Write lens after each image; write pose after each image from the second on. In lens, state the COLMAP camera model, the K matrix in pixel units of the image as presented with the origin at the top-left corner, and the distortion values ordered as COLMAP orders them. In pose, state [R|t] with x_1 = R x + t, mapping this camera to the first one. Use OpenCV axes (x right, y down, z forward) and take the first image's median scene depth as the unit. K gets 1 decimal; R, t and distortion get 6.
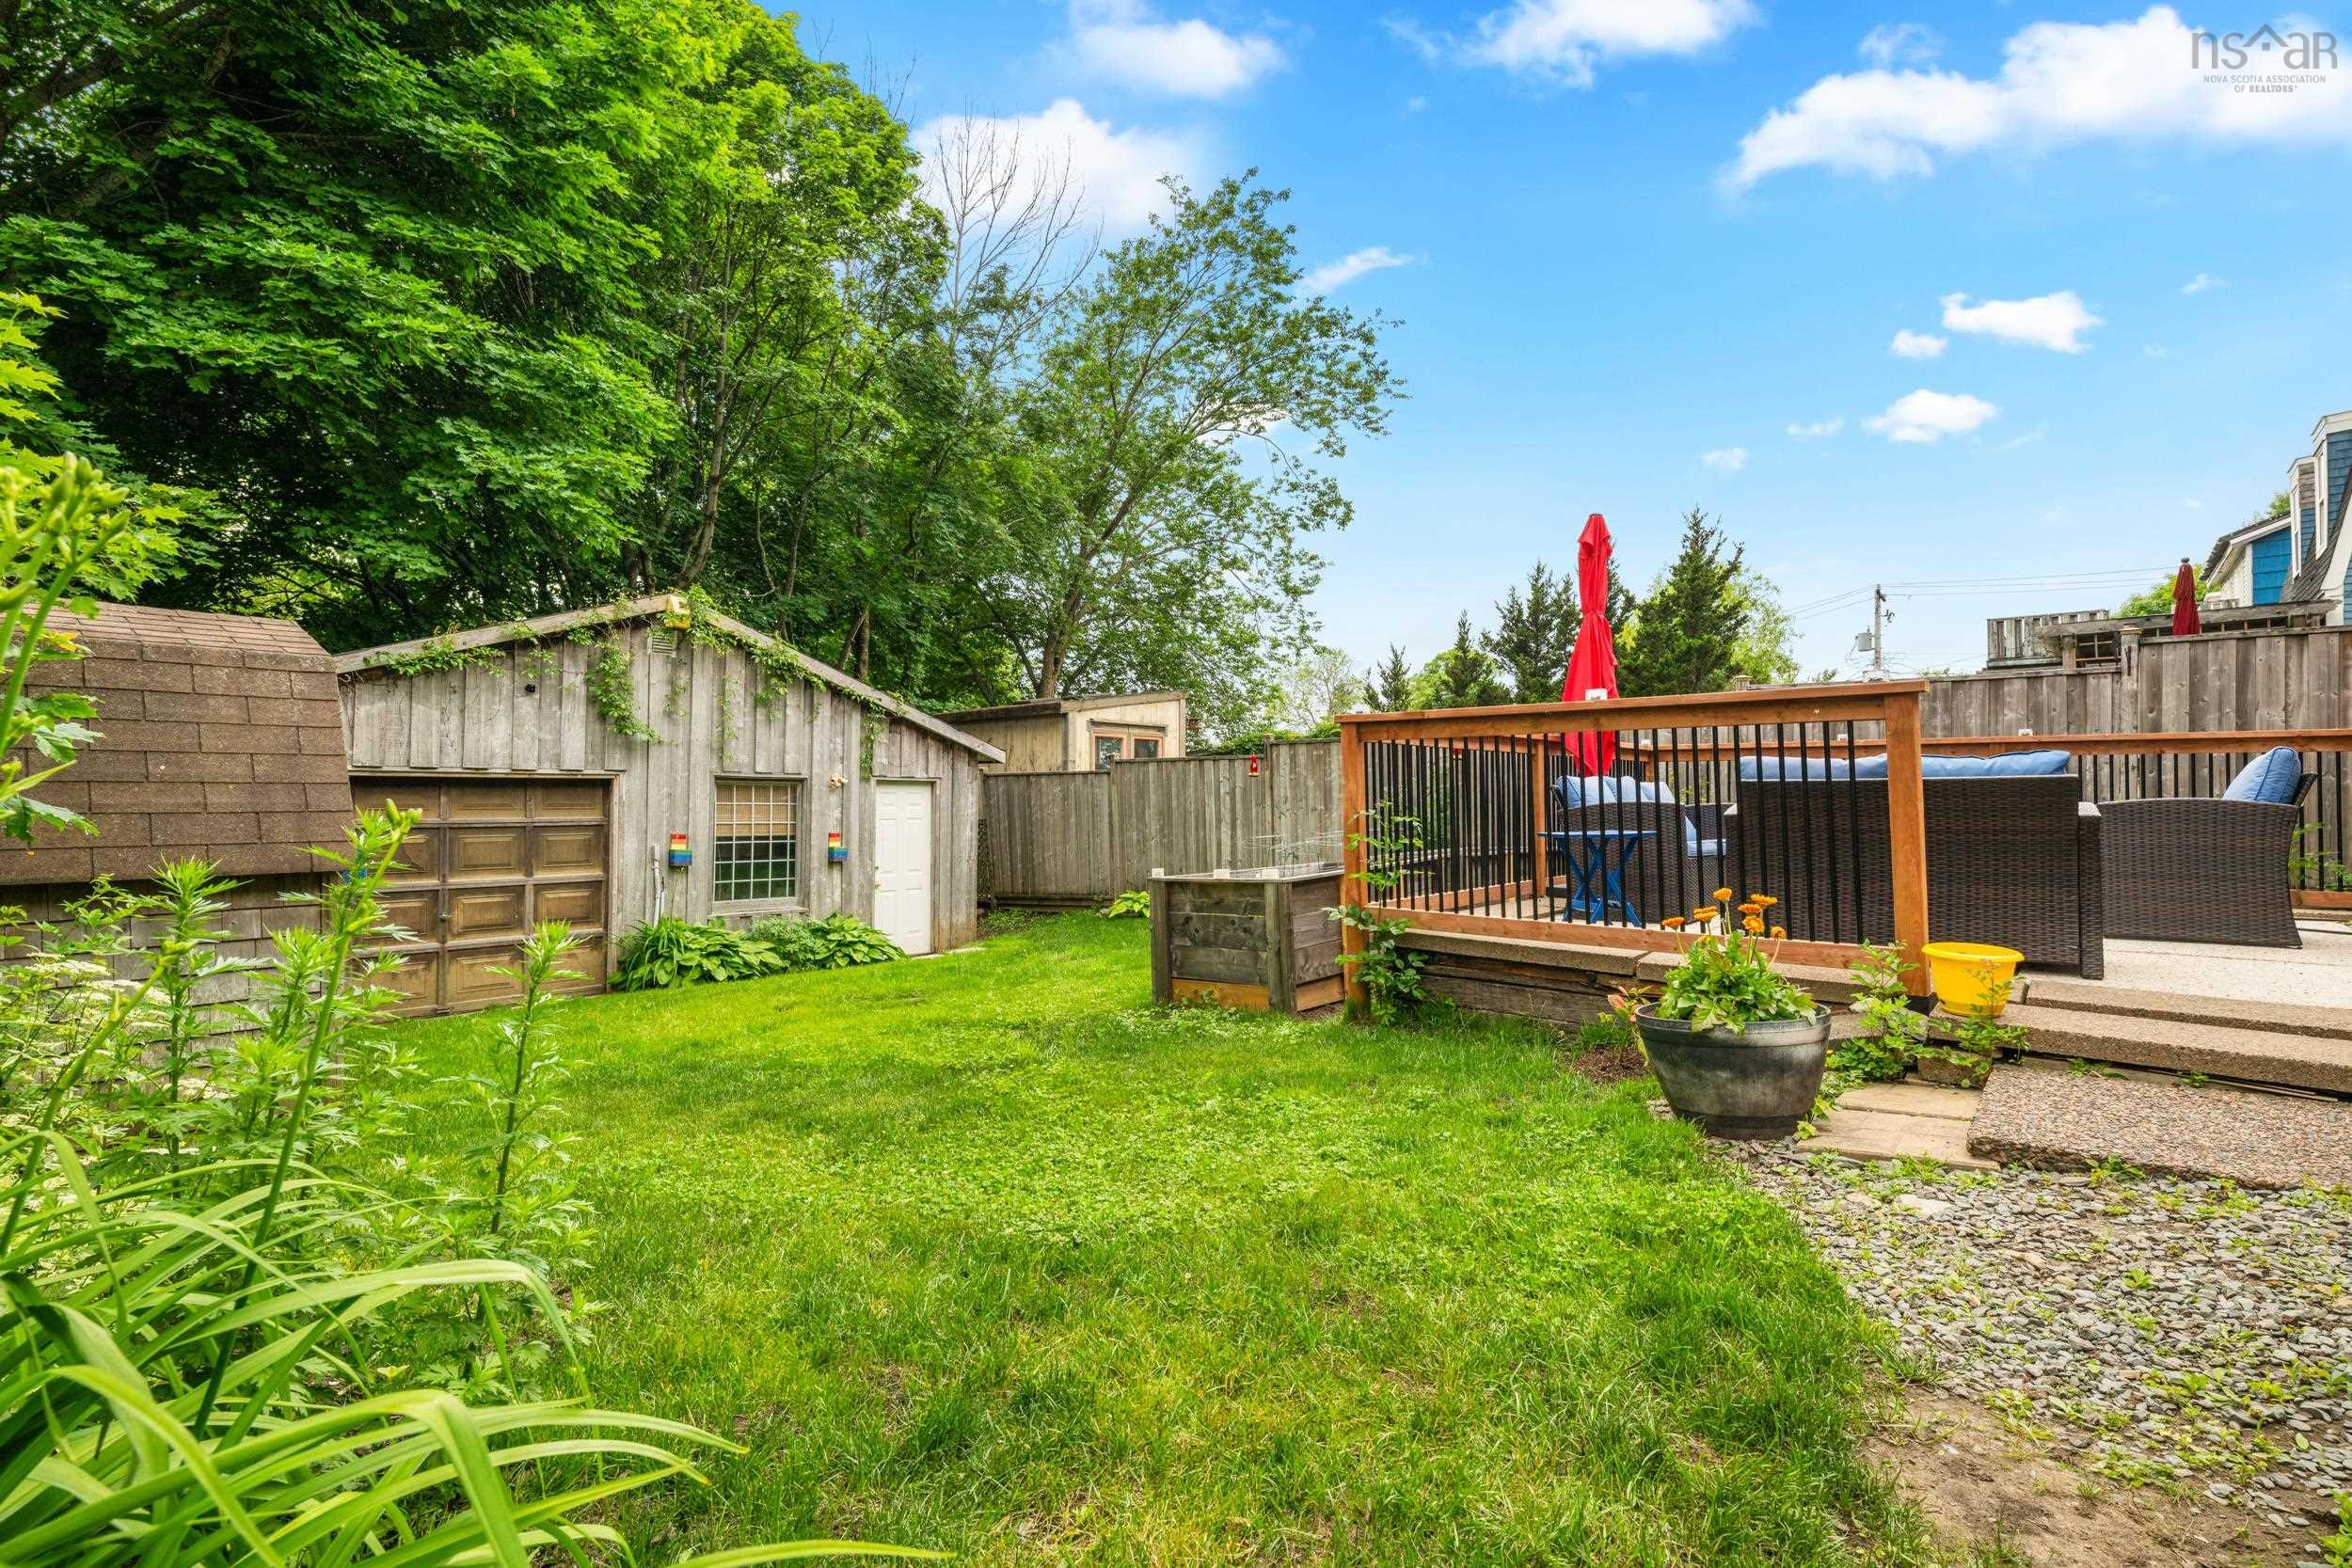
lens RADIAL K [[1076.7, 0, 1178.9], [0, 1076.7, 786.7], [0, 0, 1]] dist [0.001813, 0.000194]
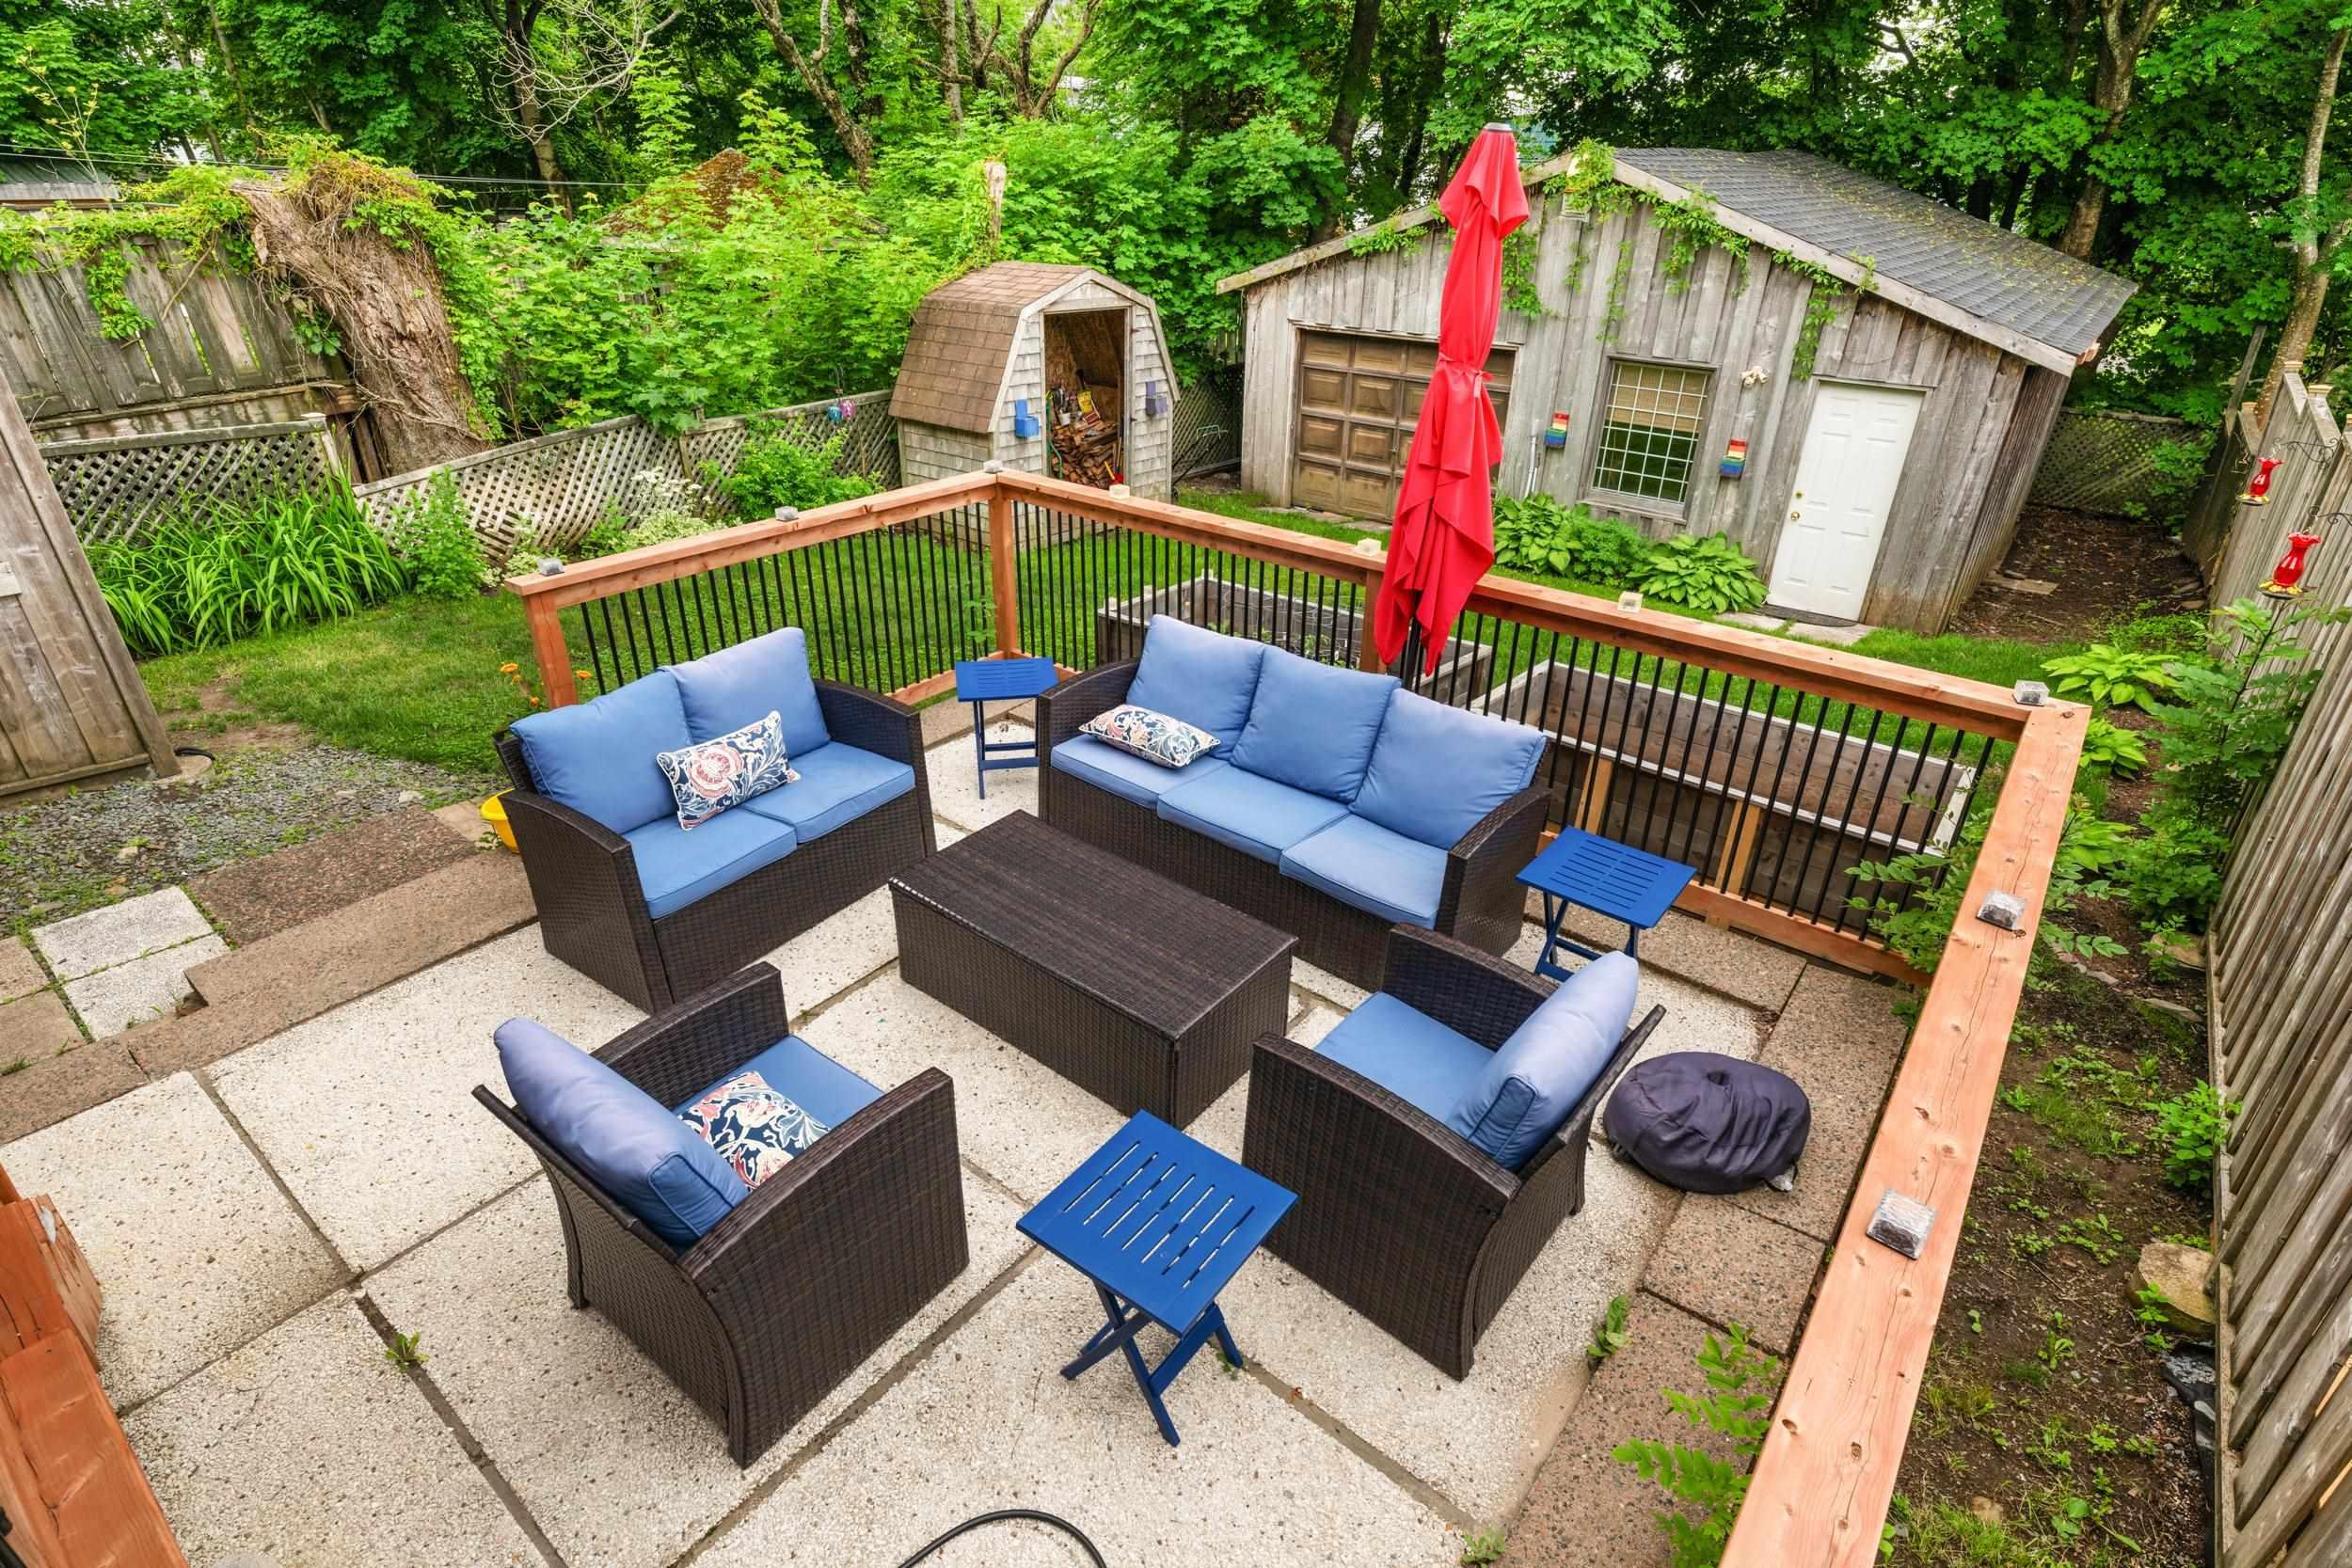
lens RADIAL K [[1172.6, 0, 1176.0], [0, 1172.6, 784.0], [0, 0, 1]] dist [-0.000783, 0.001461]
pose [[0.035688, 0.470576, -0.881638, 0.542528], [0.002982, 0.882145, 0.470968, -0.138939], [0.999359, -0.019436, 0.030079, 0.484932]]
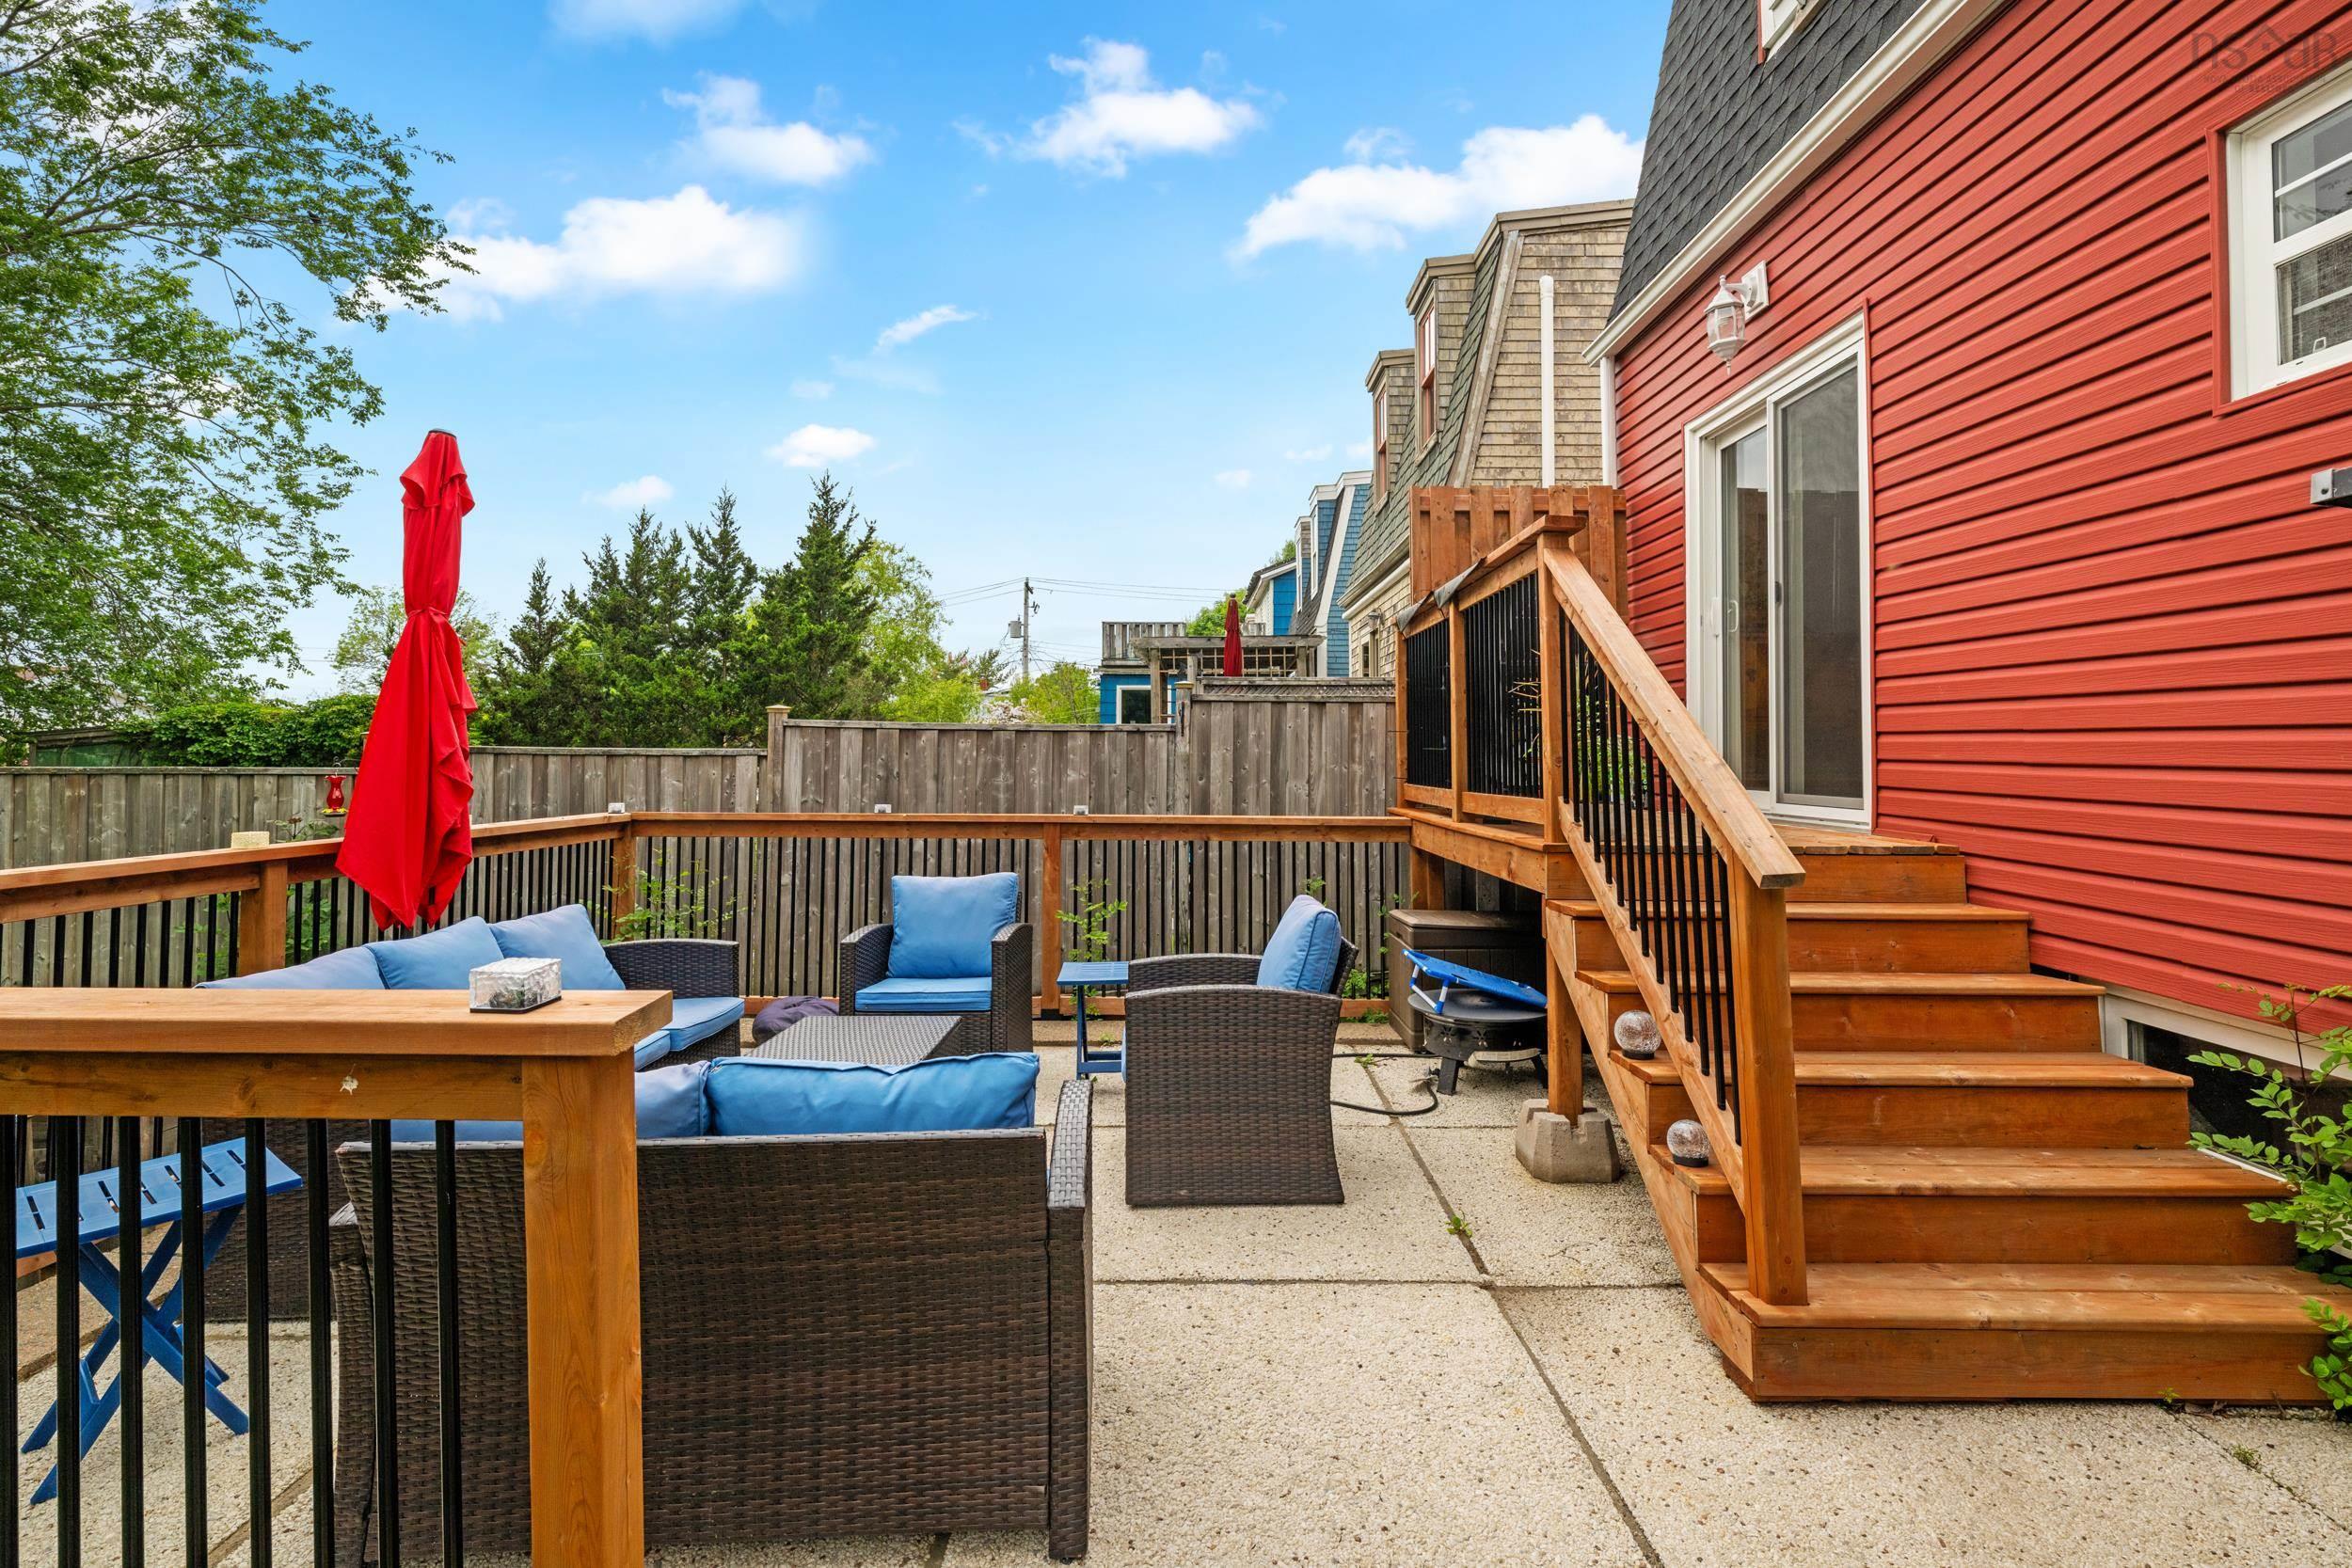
lens RADIAL K [[1114.0, 0, 1180.9], [0, 1114.0, 694.4], [0, 0, 1]] dist [0.001001, 0.000122]
pose [[0.762914, 0.038207, 0.645370, 0.179229], [-0.007199, 0.998692, -0.050615, -0.053746], [-0.646460, 0.033969, 0.762191, 0.188957]]
